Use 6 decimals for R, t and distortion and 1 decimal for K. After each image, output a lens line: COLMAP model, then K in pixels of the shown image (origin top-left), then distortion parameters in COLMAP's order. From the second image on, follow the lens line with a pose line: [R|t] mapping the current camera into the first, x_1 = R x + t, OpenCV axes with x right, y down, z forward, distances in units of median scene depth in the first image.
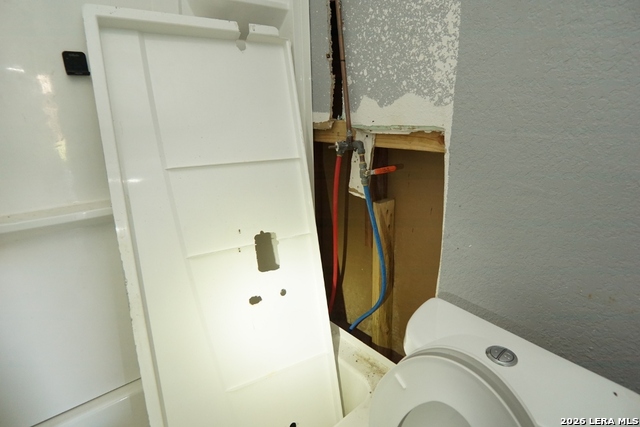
lens RADIAL K [[340.1, 0, 319.2], [0, 340.1, 209.7], [0, 0, 1]] dist [-0.032687, 0.008286]
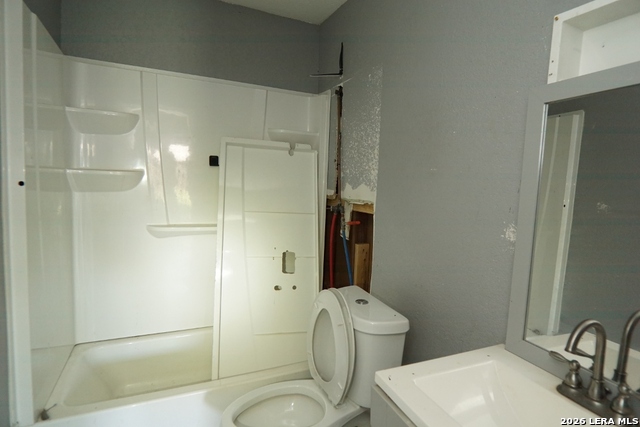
lens RADIAL K [[340.1, 0, 320.4], [0, 340.1, 213.7], [0, 0, 1]] dist [-0.032687, 0.008286]
pose [[0.965212, 0.085847, -0.246975, 0.532728], [-0.130864, 0.976356, -0.172059, 0.196605], [0.226365, 0.198393, 0.953624, -0.905268]]
